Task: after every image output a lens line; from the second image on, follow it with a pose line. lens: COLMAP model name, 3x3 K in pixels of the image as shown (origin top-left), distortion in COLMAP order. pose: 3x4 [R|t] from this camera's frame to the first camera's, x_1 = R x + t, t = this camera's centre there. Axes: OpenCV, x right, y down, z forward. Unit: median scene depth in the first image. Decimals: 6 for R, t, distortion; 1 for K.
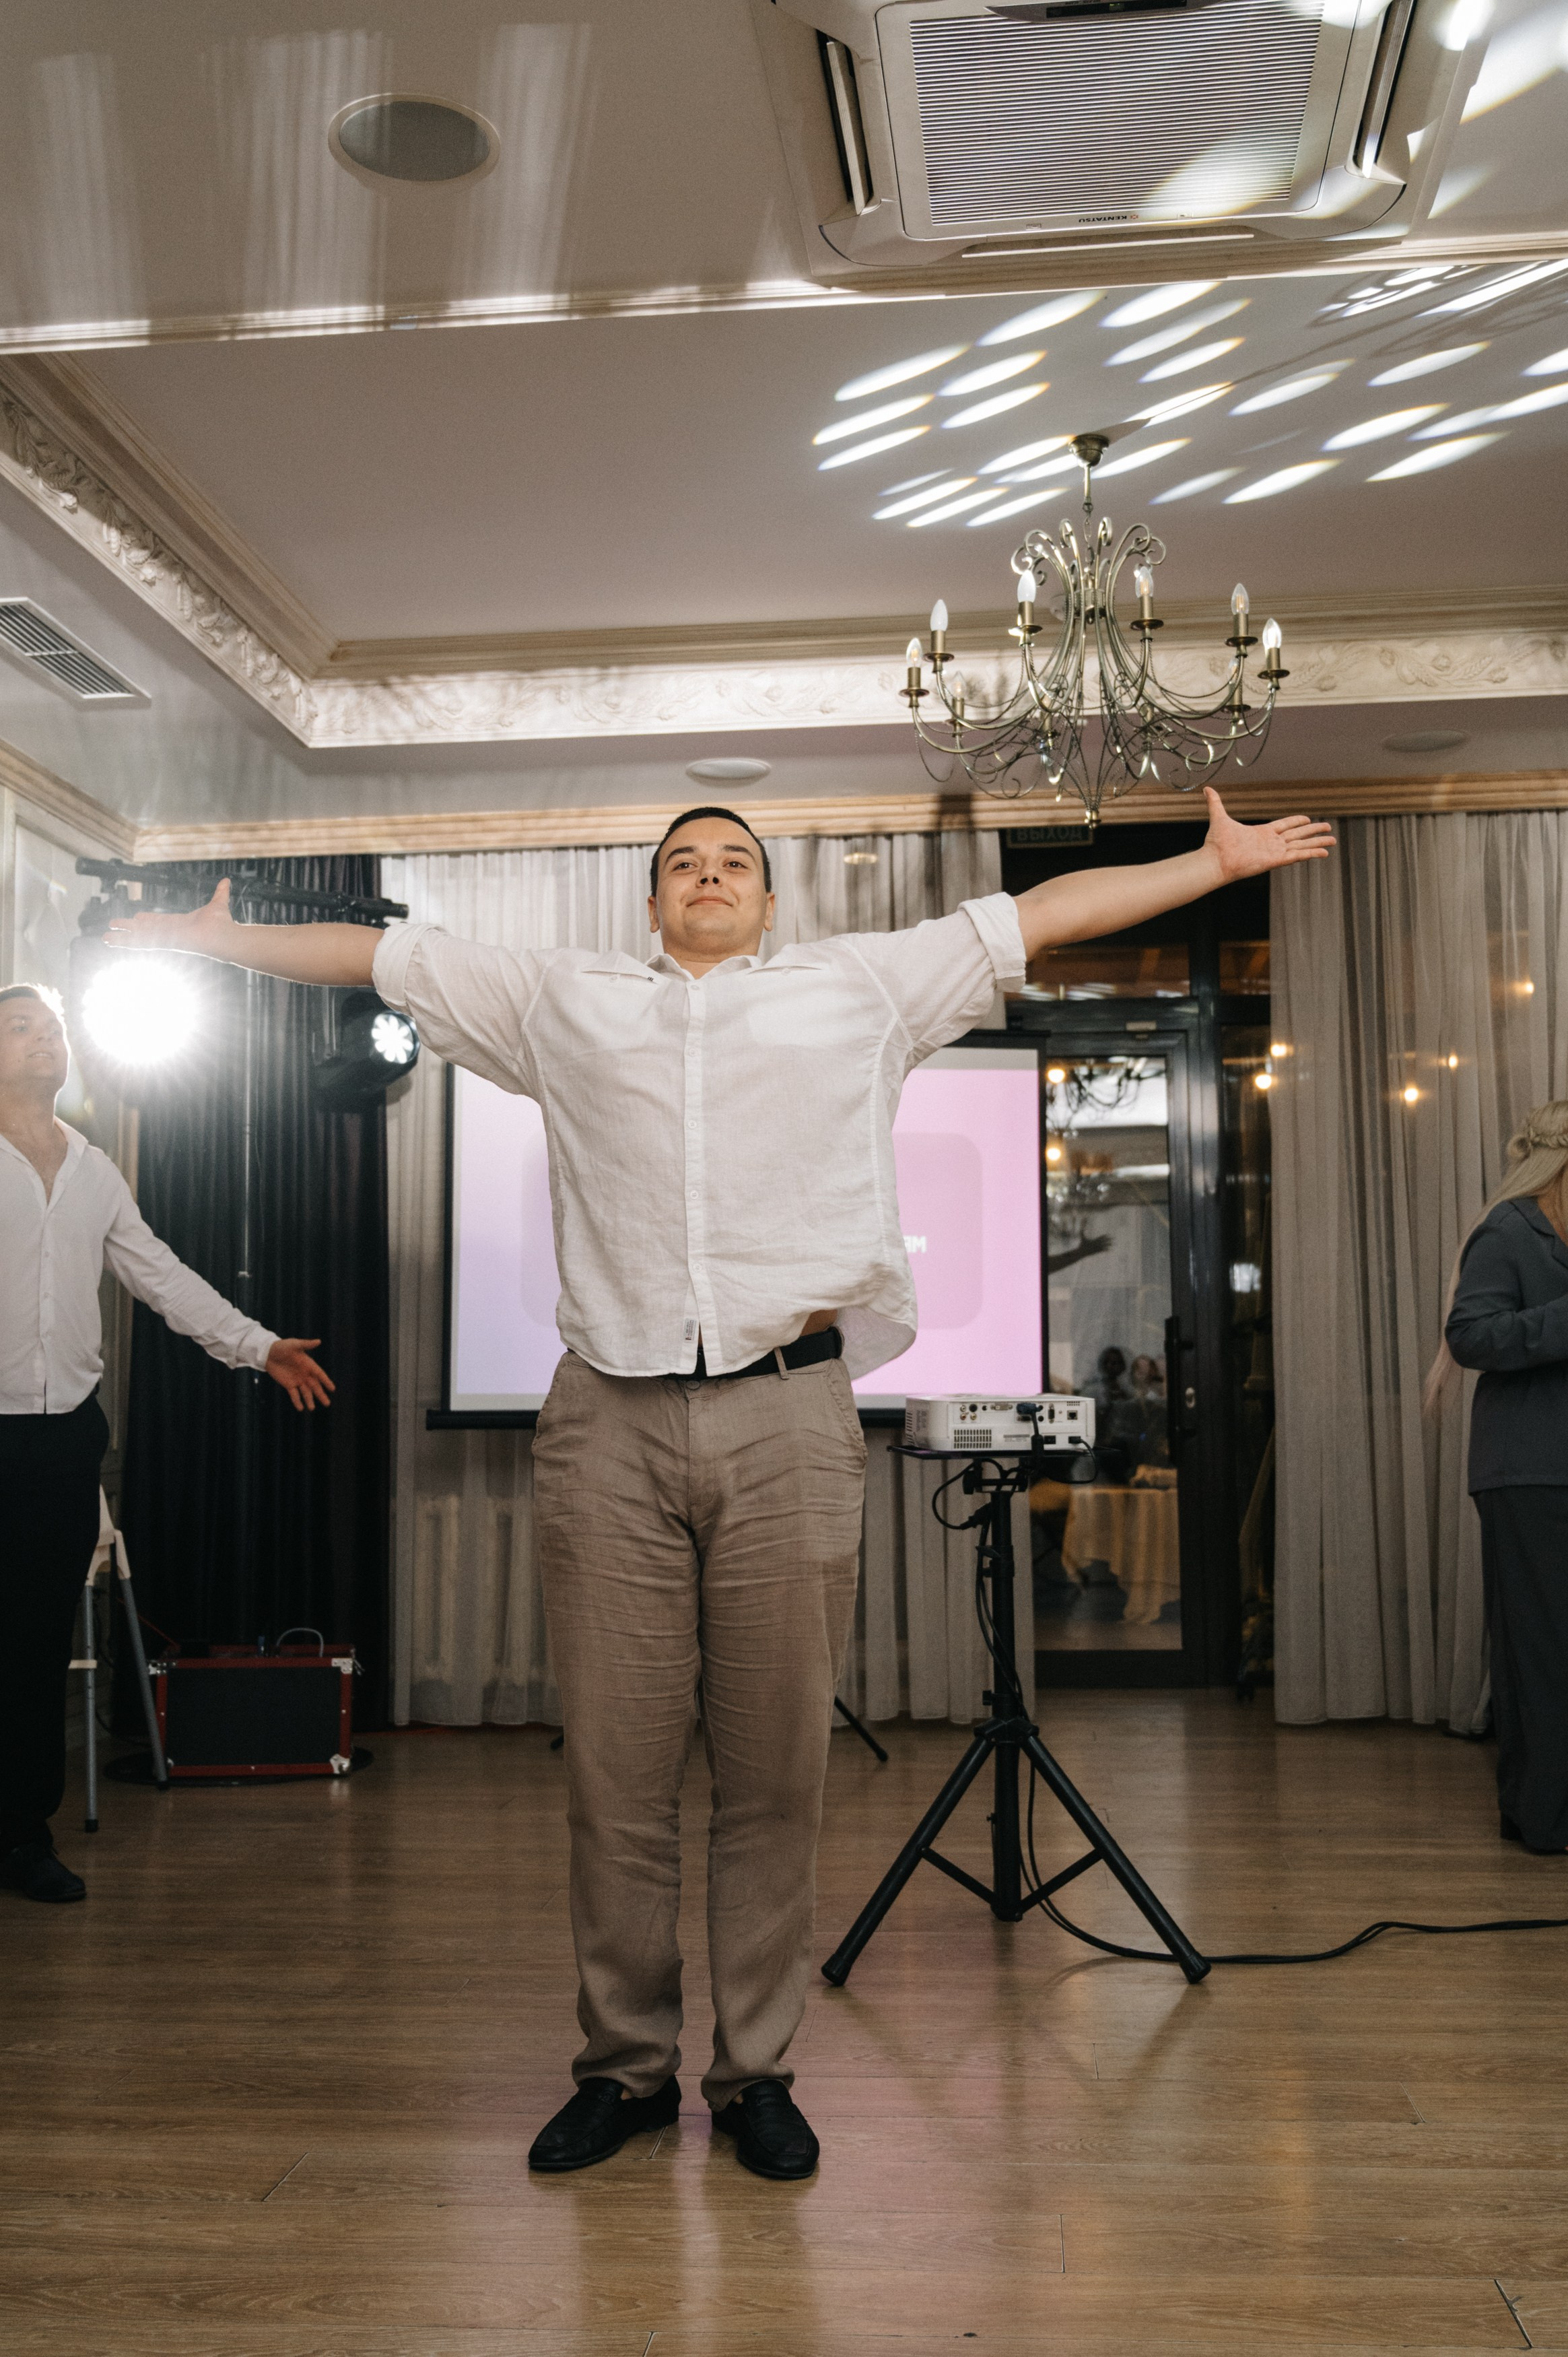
lens RADIAL K [[2340.7, 0, 789.0], [0, 2340.7, 1172.3], [0, 0, 1]] dist [-0.004848, -0.000891]
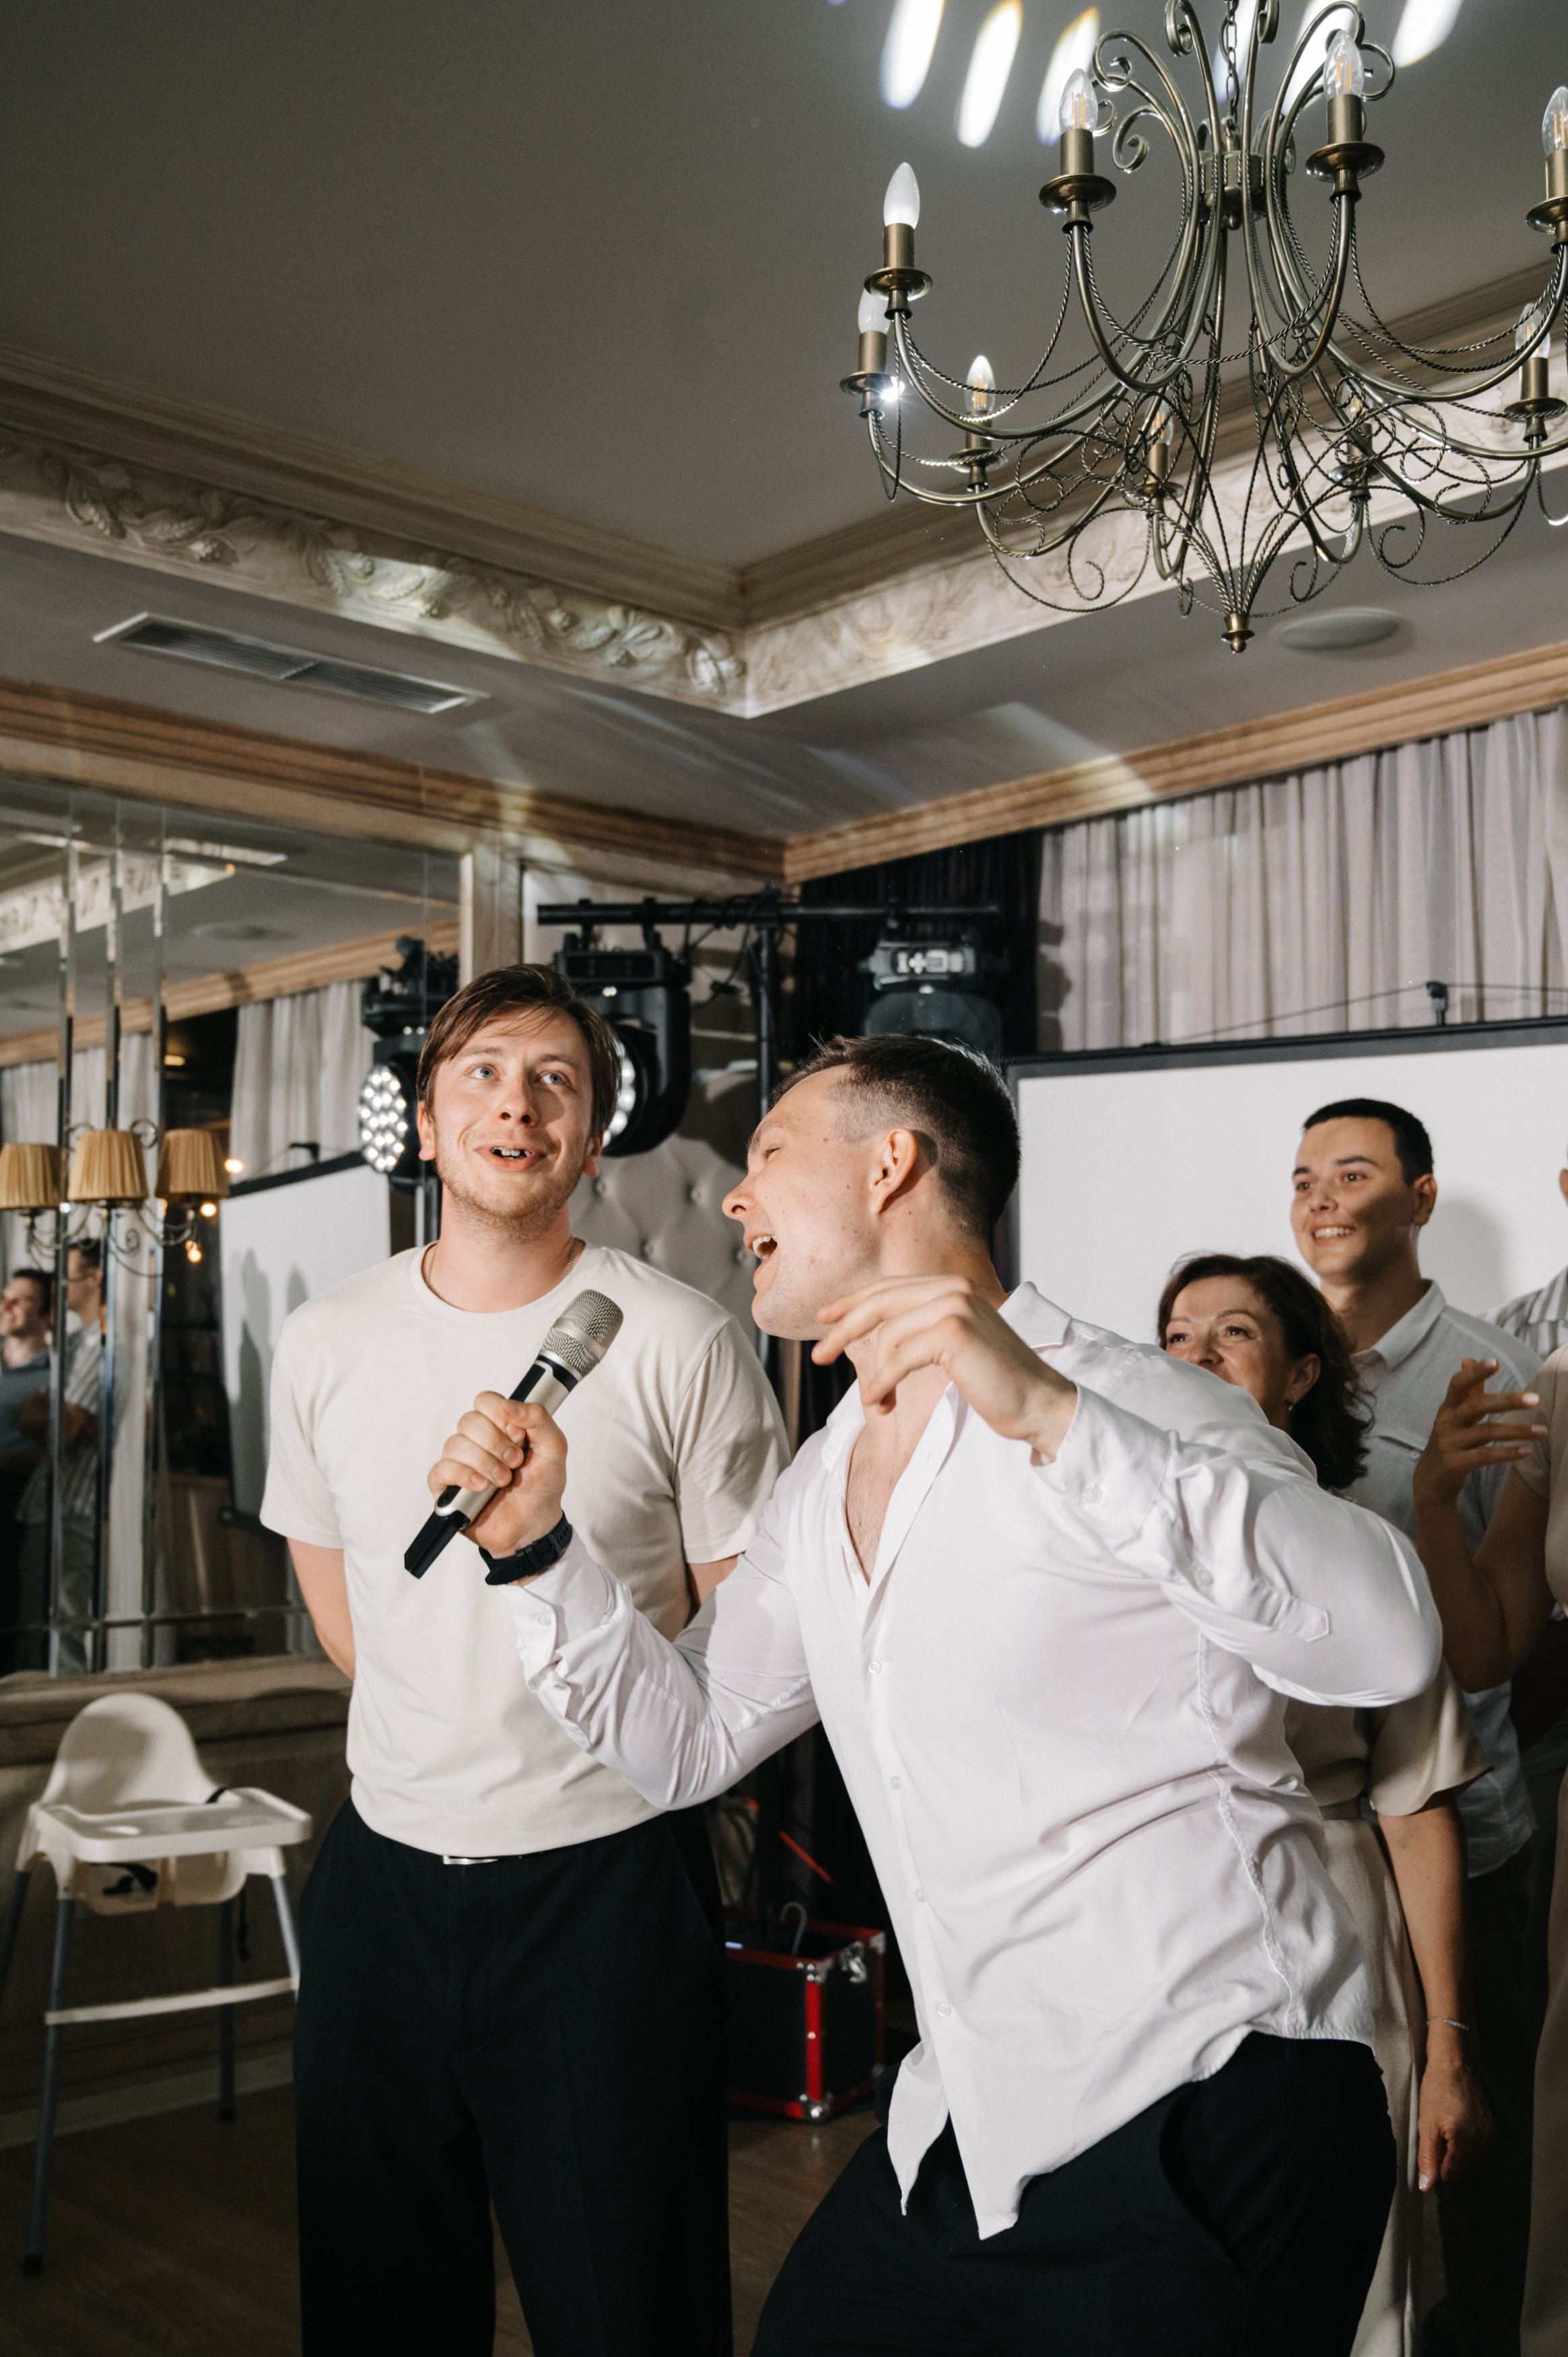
lens RADIAL K [[2347.2, 0, 844.4], [0, 2347.2, 1181.8], [0, 0, 1]] dist [0.011986, -0.002796]
pose [[0.762510, -0.046588, -0.645297, 0.265685], [0.063195, 0.997998, 0.002623, -0.032414], [0.643883, -0.042779, 0.763927, 0.408181]]
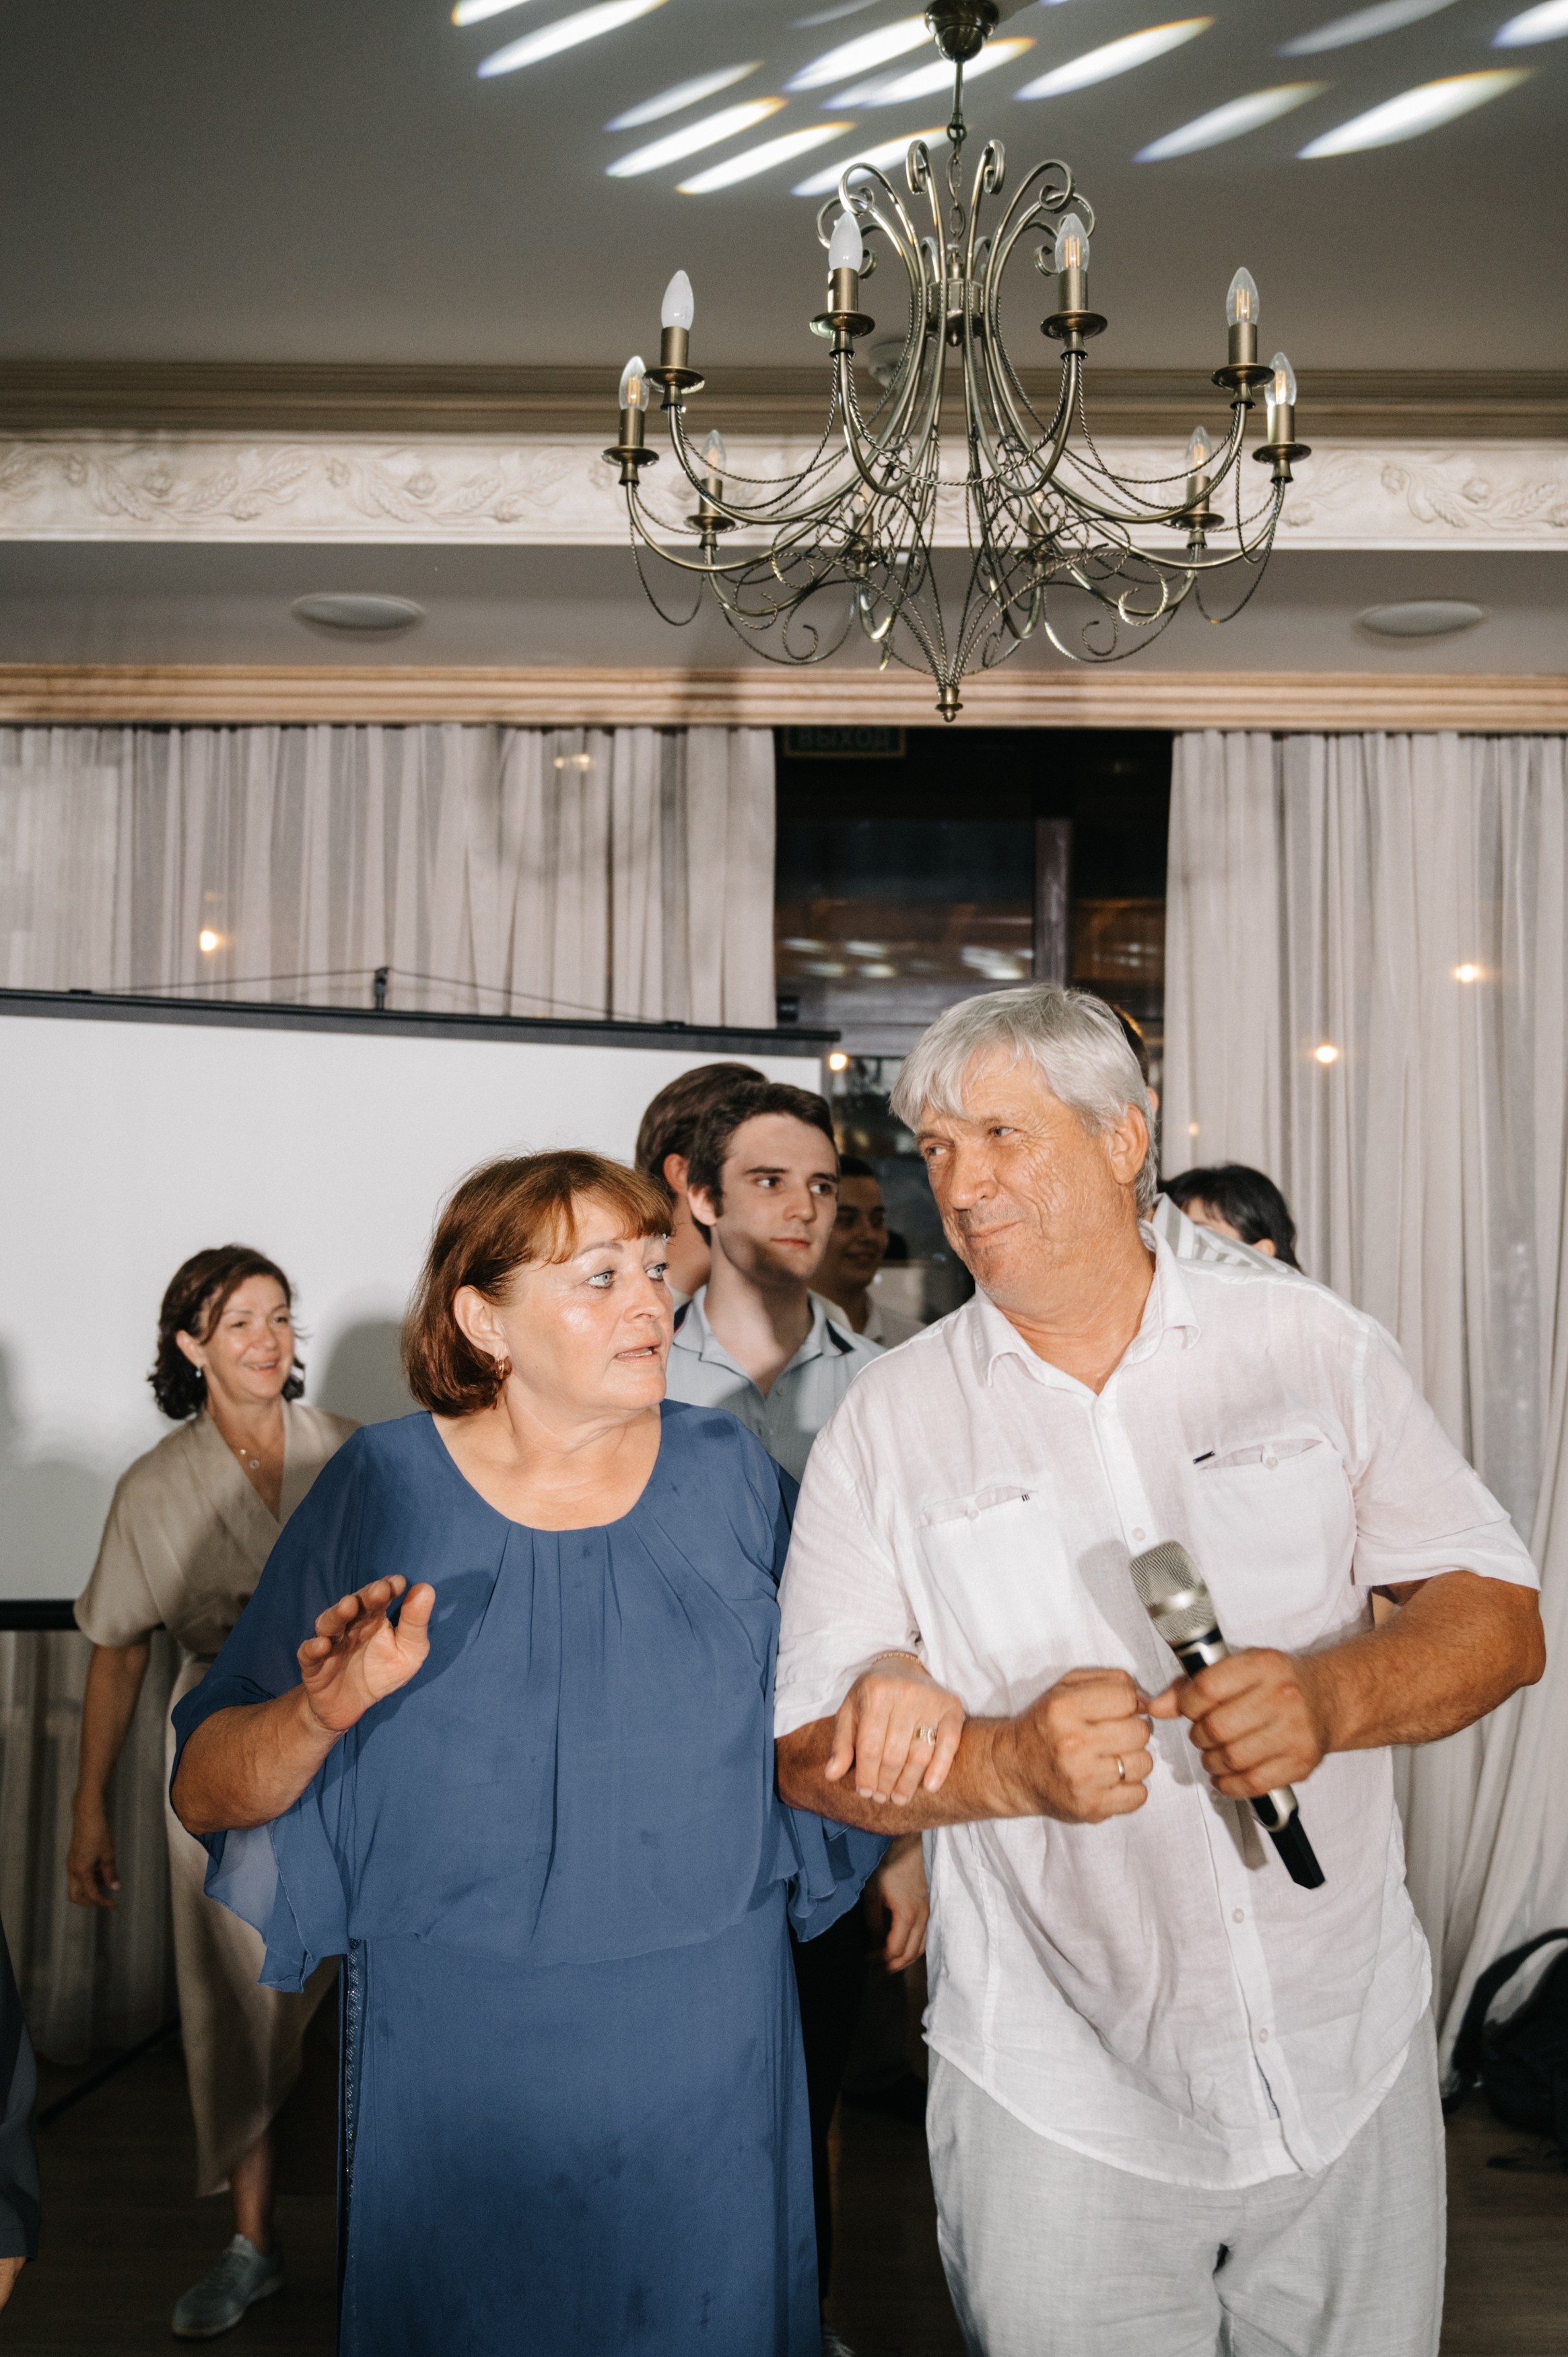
lens RADIAL K [[2456.4, 0, 777.3], [0, 2456.4, 1177.2], [0, 0, 1]] dist [0.006141, 0.003202]
pose [[0.994791, 0.028127, 0.097973, 0.025943], [-0.031104, 0.999095, 0.028999, -0.038984], [-0.097069, -0.031896, 0.994766, 0.302151]]
